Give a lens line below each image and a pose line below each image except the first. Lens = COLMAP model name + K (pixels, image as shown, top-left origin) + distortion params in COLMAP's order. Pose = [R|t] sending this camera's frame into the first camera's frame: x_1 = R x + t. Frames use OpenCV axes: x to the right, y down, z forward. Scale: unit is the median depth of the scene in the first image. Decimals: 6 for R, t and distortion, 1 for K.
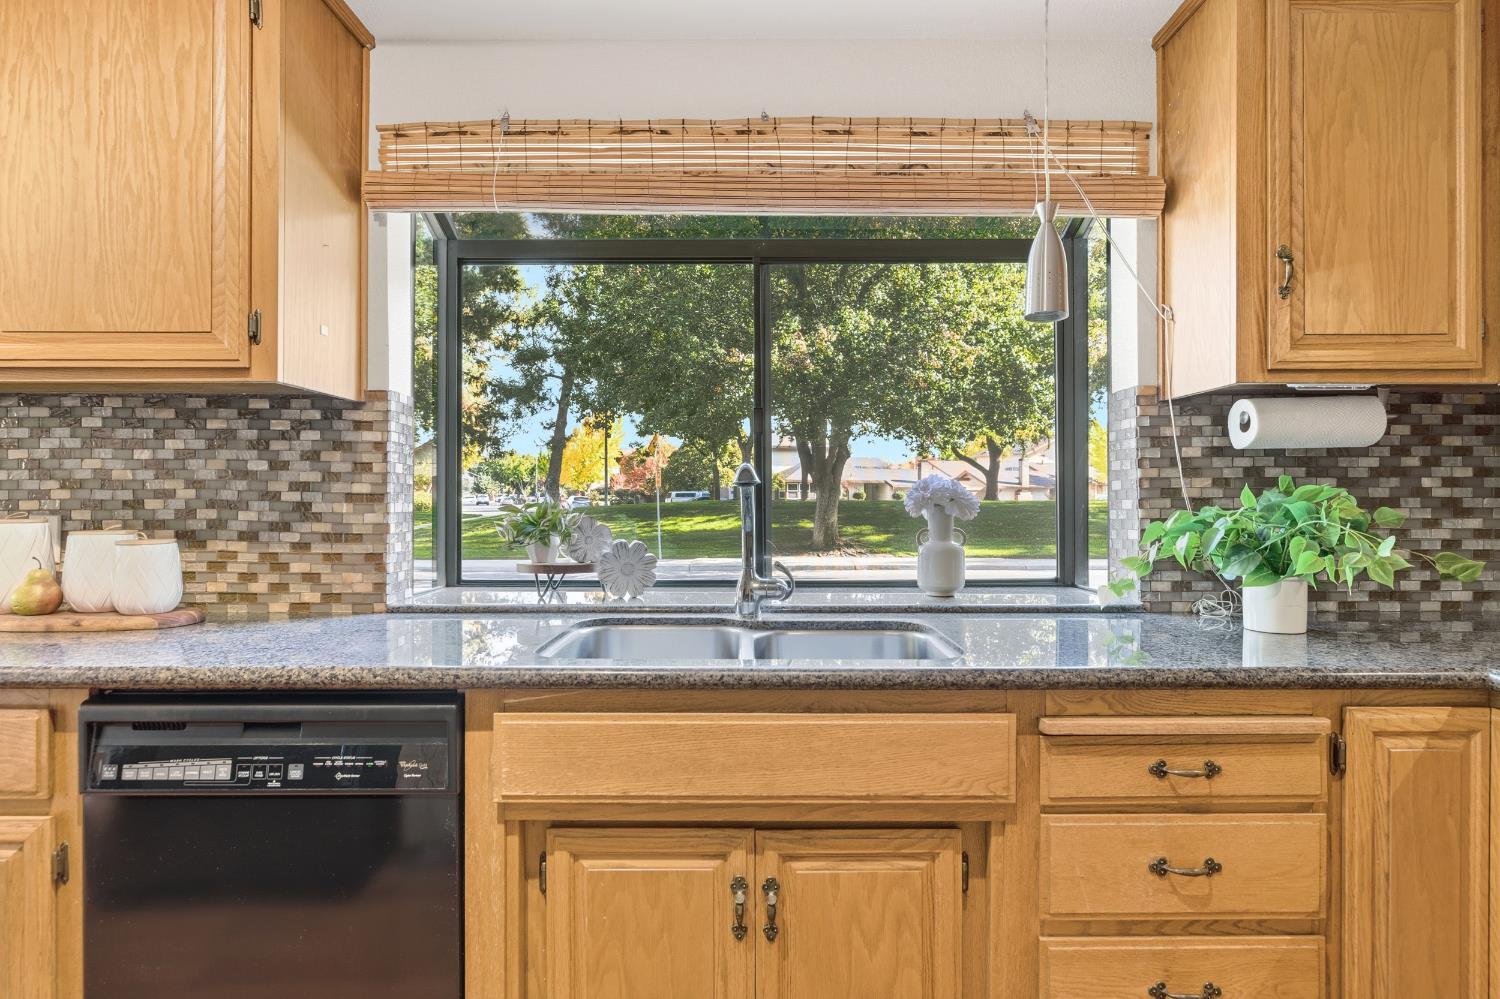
lens RADIAL K [[670.9, 0, 745.3], [0, 670.9, 498.5], [0, 0, 1]] dist [-0.001557, -0.000048]
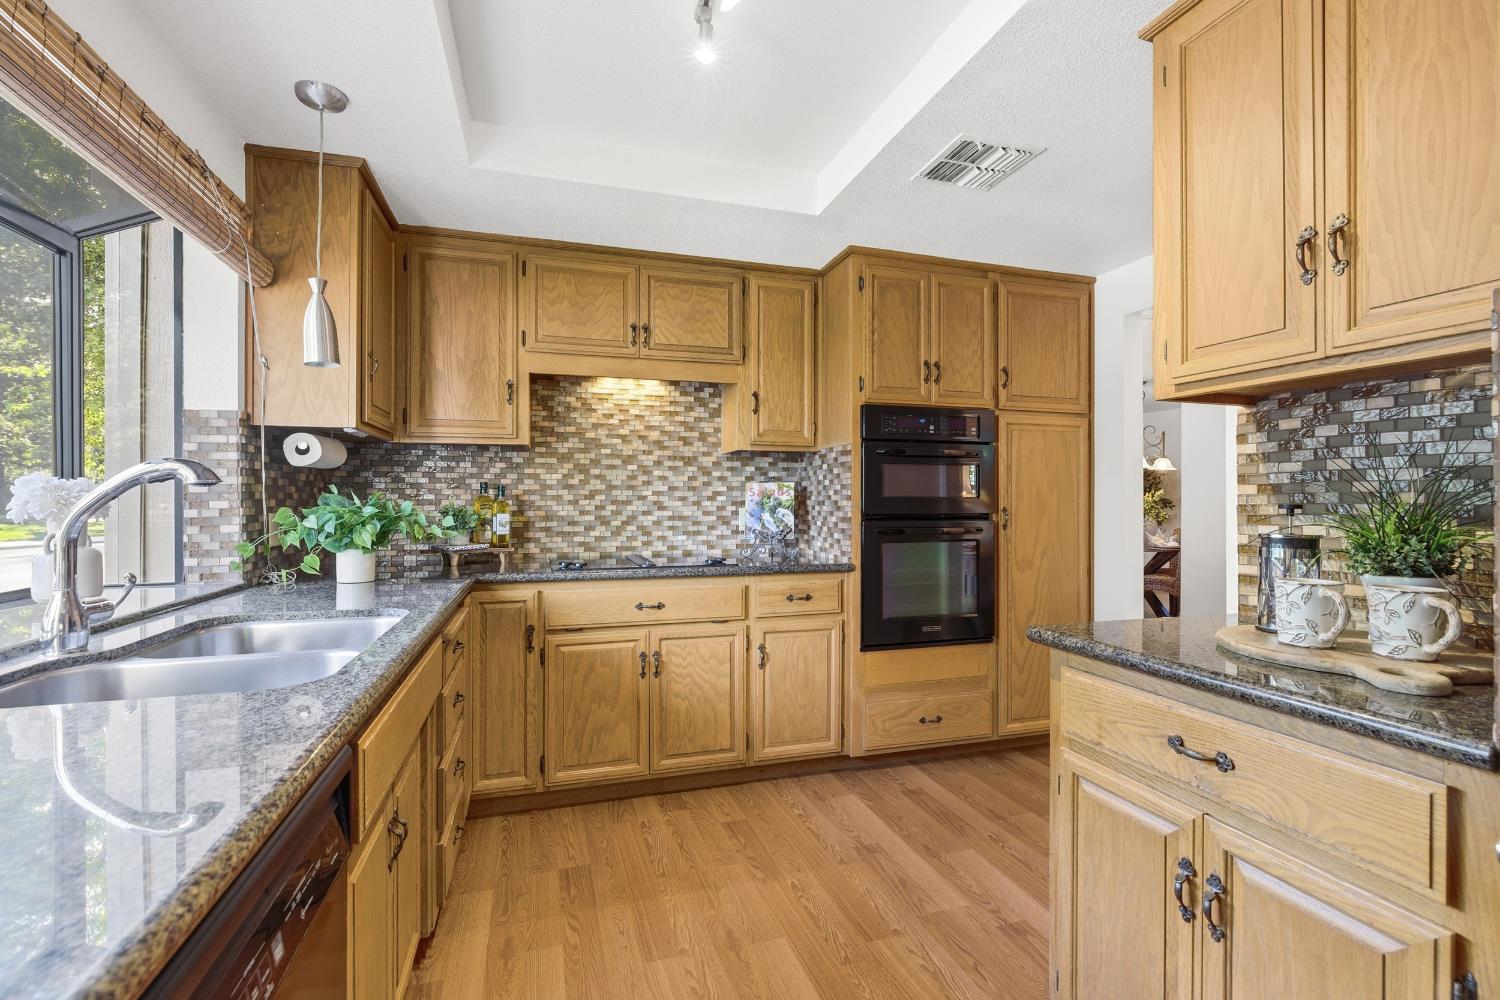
lens RADIAL K [[683.6, 0, 753.9], [0, 683.6, 502.5], [0, 0, 1]] dist [-0.007457, -0.000130]
pose [[-0.295187, -0.002414, 0.955436, -0.926622], [-0.000321, 0.999997, 0.002427, 0.002077], [-0.955439, 0.000409, -0.295187, 0.452436]]
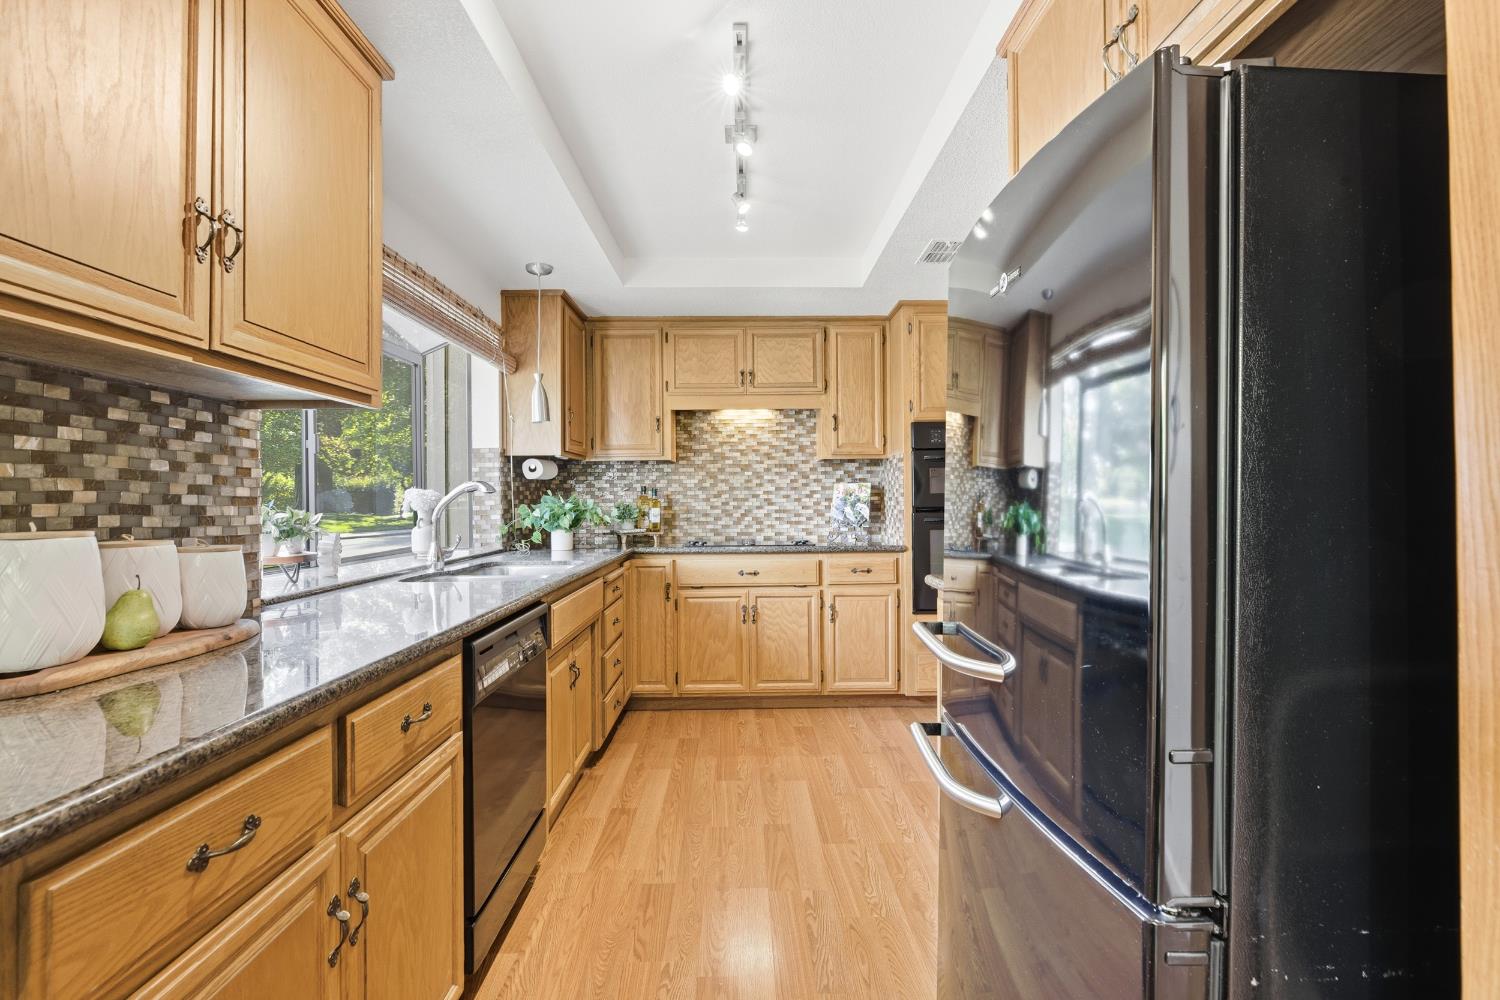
lens RADIAL K [[698.4, 0, 750.0], [0, 698.4, 500.0], [0, 0, 1]] dist [-0.000421, -0.000087]
pose [[-0.008656, -0.002625, 0.999959, -1.675463], [0.008483, 0.999960, 0.002698, 0.001199], [-0.999927, 0.008506, -0.008633, 0.213410]]
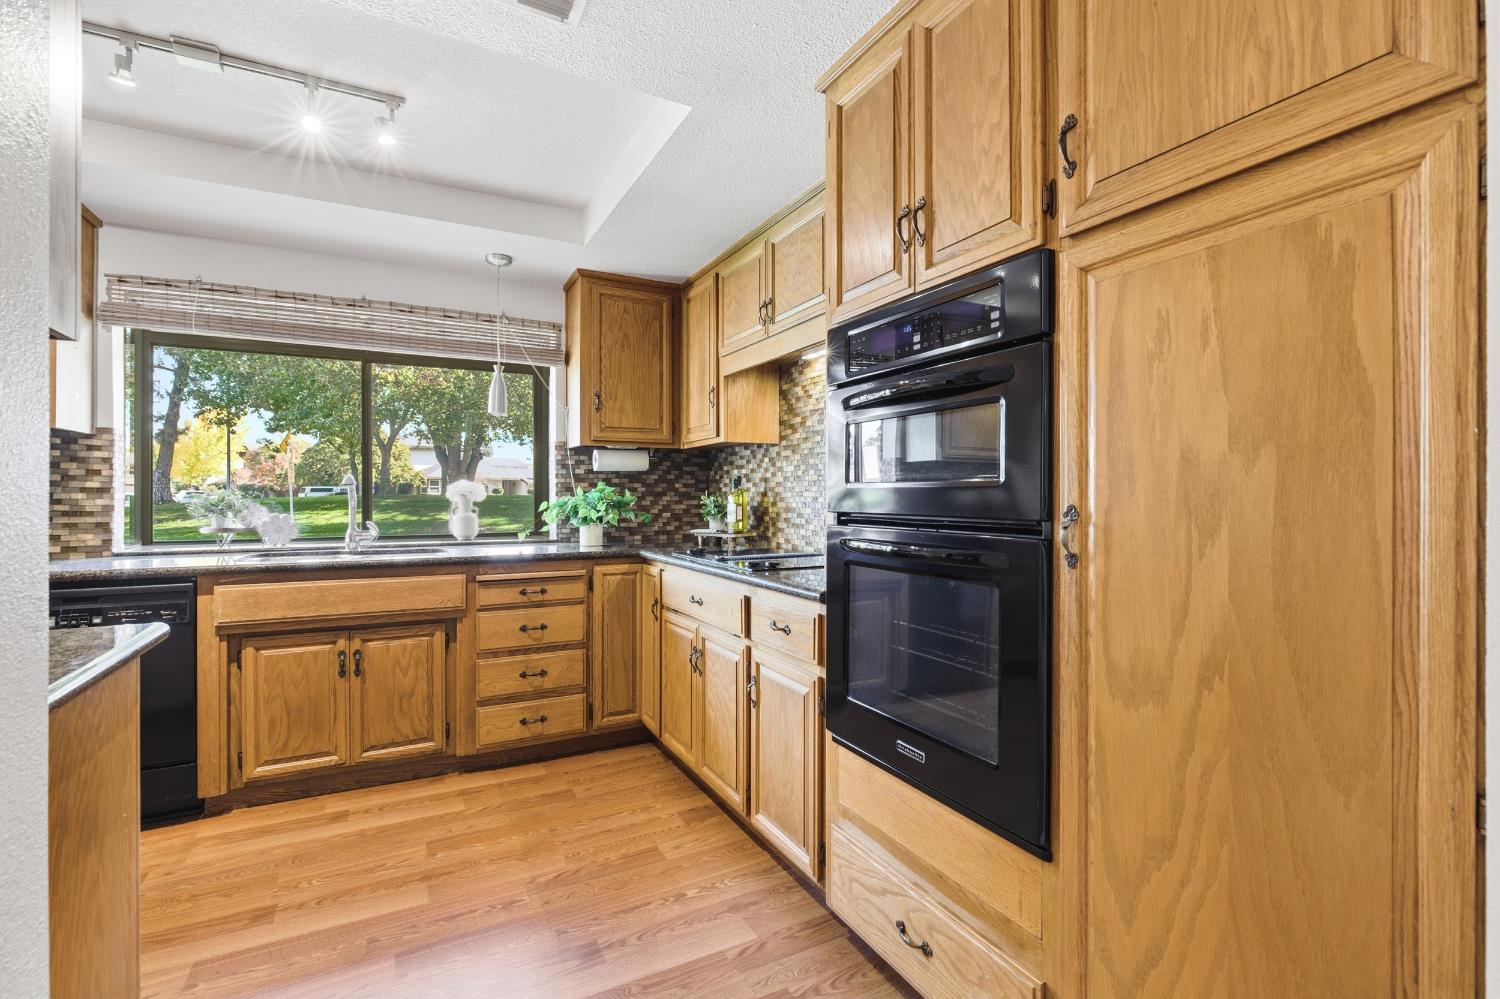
lens RADIAL K [[678.1, 0, 755.9], [0, 678.1, 495.9], [0, 0, 1]] dist [-0.006333, -0.000304]
pose [[0.887391, -0.000080, 0.461018, 0.136894], [-0.000791, 0.999998, 0.001697, 0.009309], [-0.461017, -0.001871, 0.887389, -1.306560]]
